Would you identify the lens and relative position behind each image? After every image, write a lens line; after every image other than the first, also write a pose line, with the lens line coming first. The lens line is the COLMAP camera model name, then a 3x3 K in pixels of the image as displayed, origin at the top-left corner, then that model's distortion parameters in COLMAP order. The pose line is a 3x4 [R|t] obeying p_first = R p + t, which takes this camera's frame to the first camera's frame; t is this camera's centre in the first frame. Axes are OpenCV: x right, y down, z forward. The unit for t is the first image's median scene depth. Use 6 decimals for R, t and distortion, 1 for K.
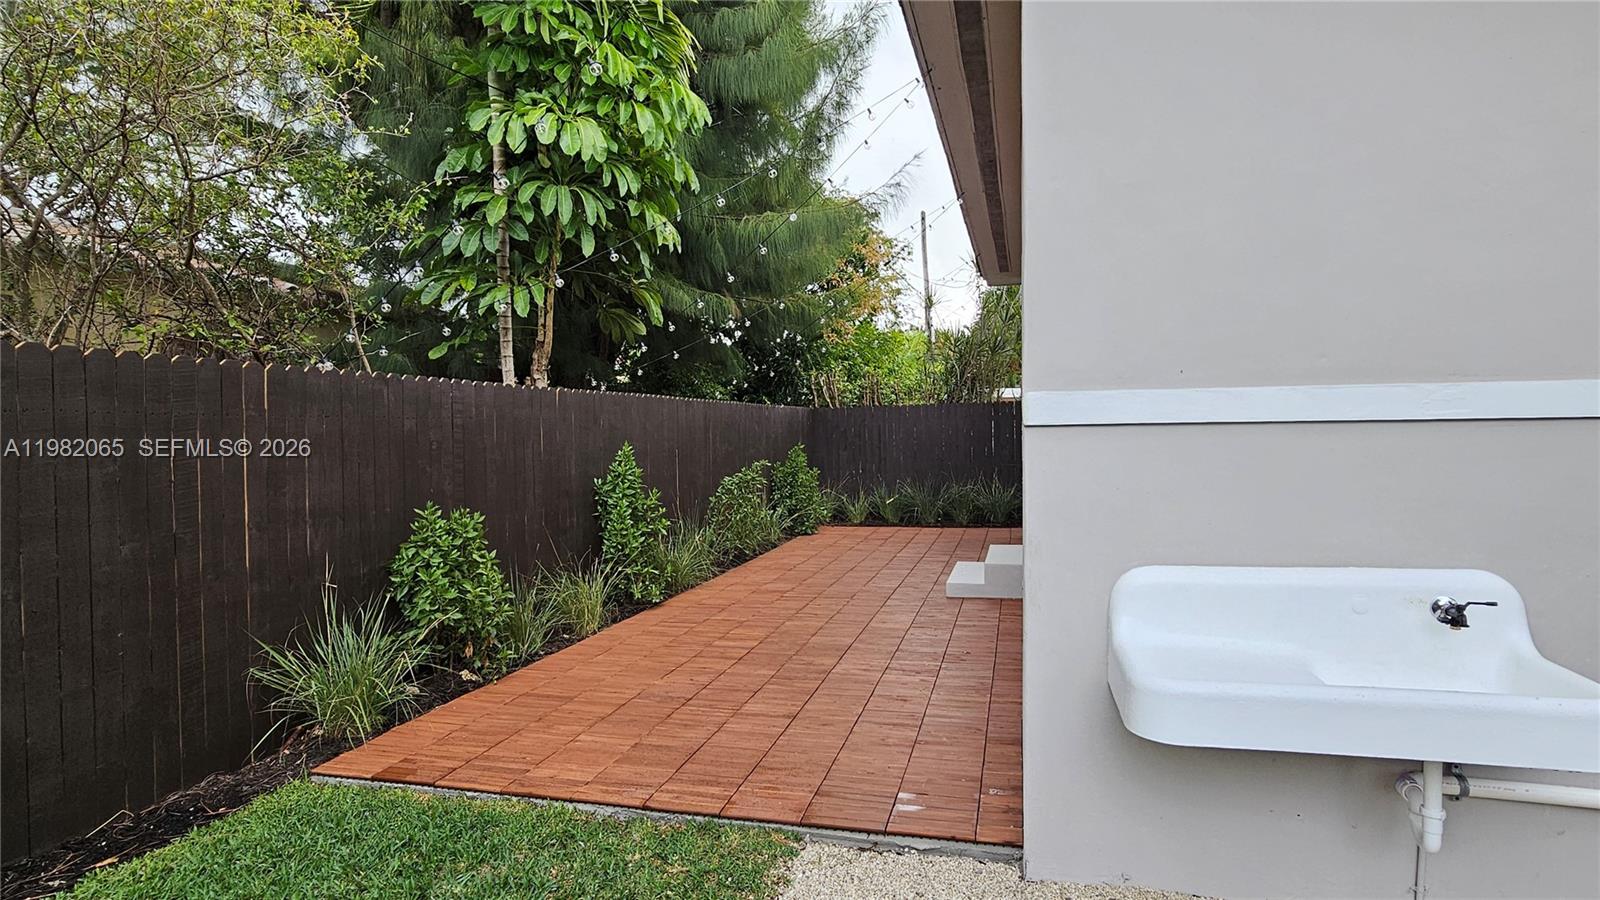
lens RADIAL K [[832.9, 0, 800.0], [0, 832.9, 450.0], [0, 0, 1]] dist [-0.000927, -0.000443]
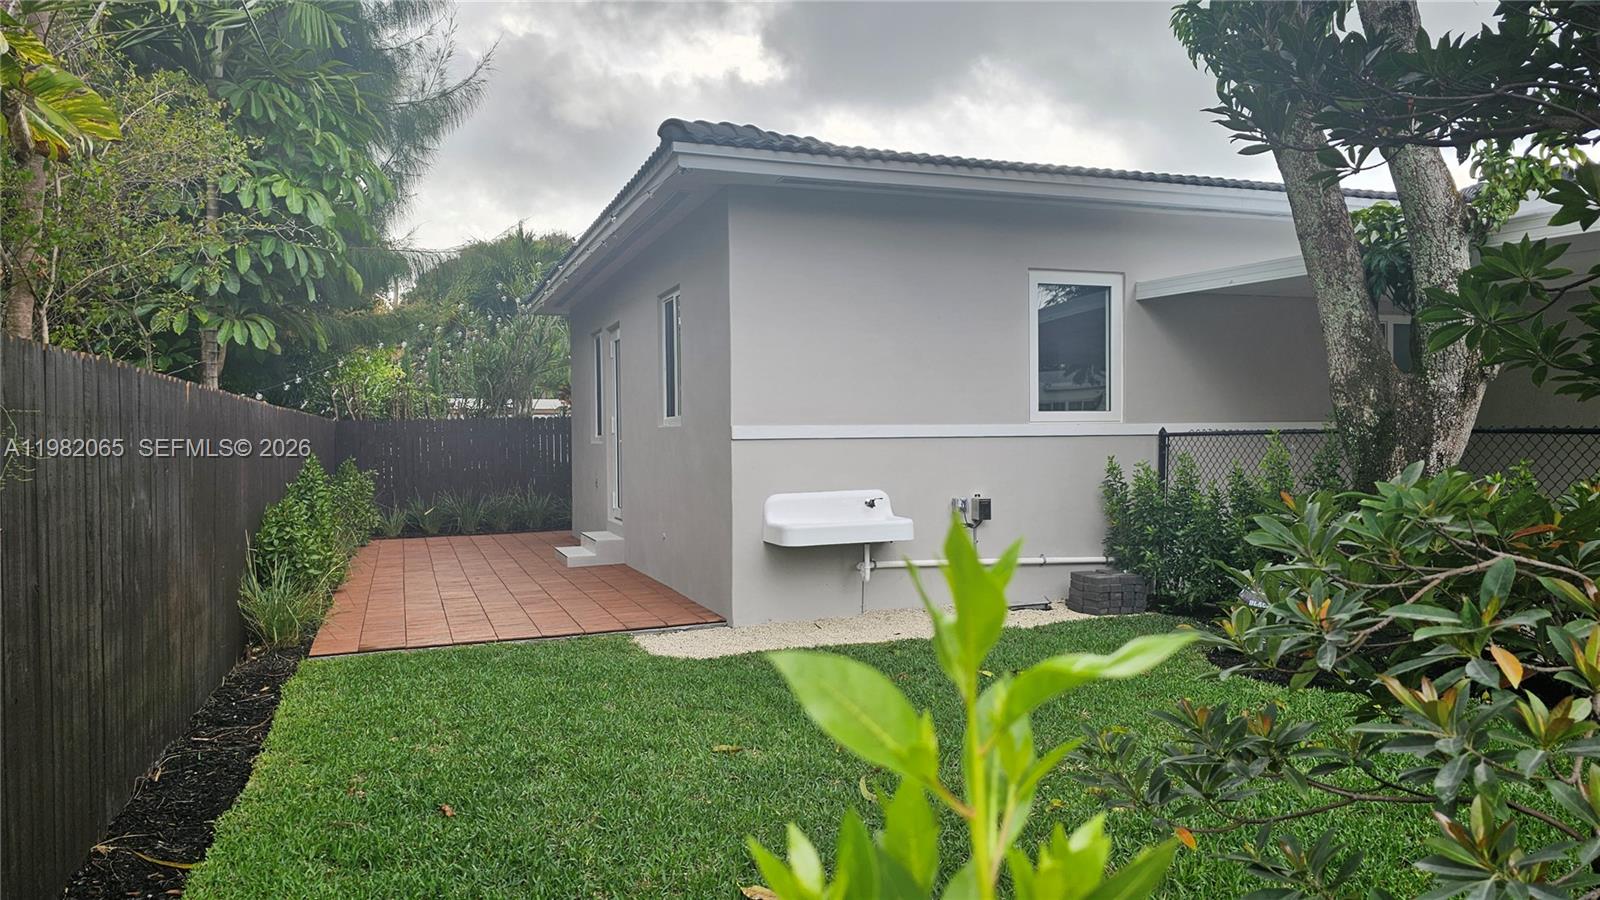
lens RADIAL K [[1054.6, 0, 800.0], [0, 1054.6, 450.0], [0, 0, 1]] dist [0.002169, 0.000384]
pose [[0.811574, -0.001339, 0.584247, -0.561272], [0.013690, 0.999766, -0.016726, 0.023334], [-0.584089, 0.021573, 0.811403, -0.661669]]
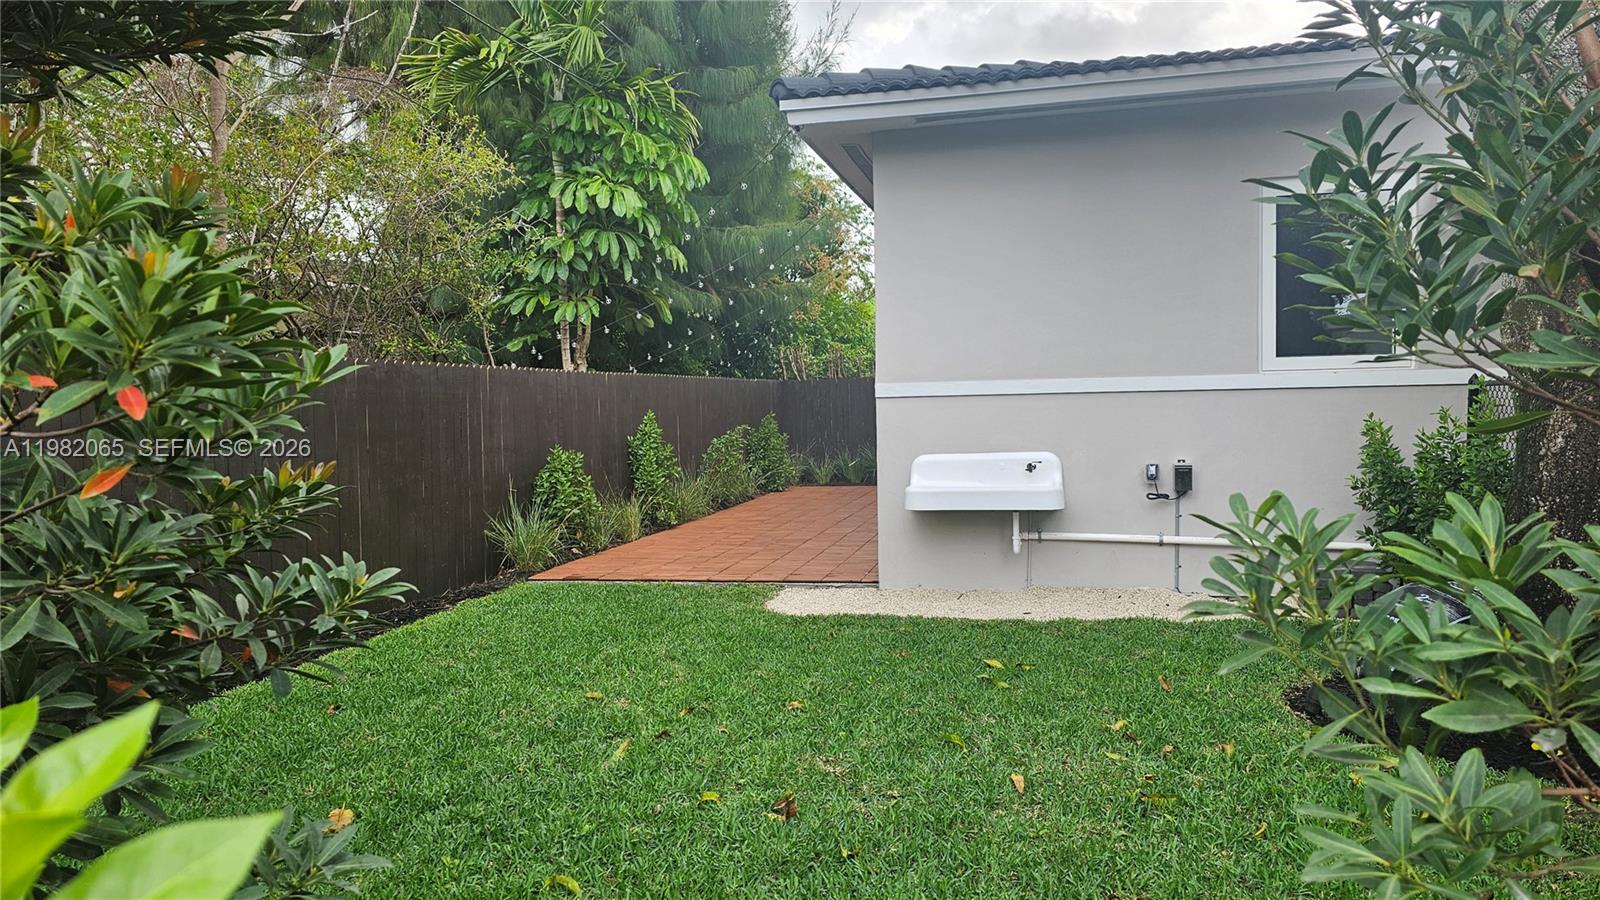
lens RADIAL K [[1054.6, 0, 800.0], [0, 1054.6, 450.0], [0, 0, 1]] dist [0.002169, 0.000384]
pose [[0.999321, -0.009145, 0.035687, -0.023852], [0.008337, 0.999707, 0.022740, 0.020622], [-0.035885, -0.022427, 0.999104, -0.813984]]
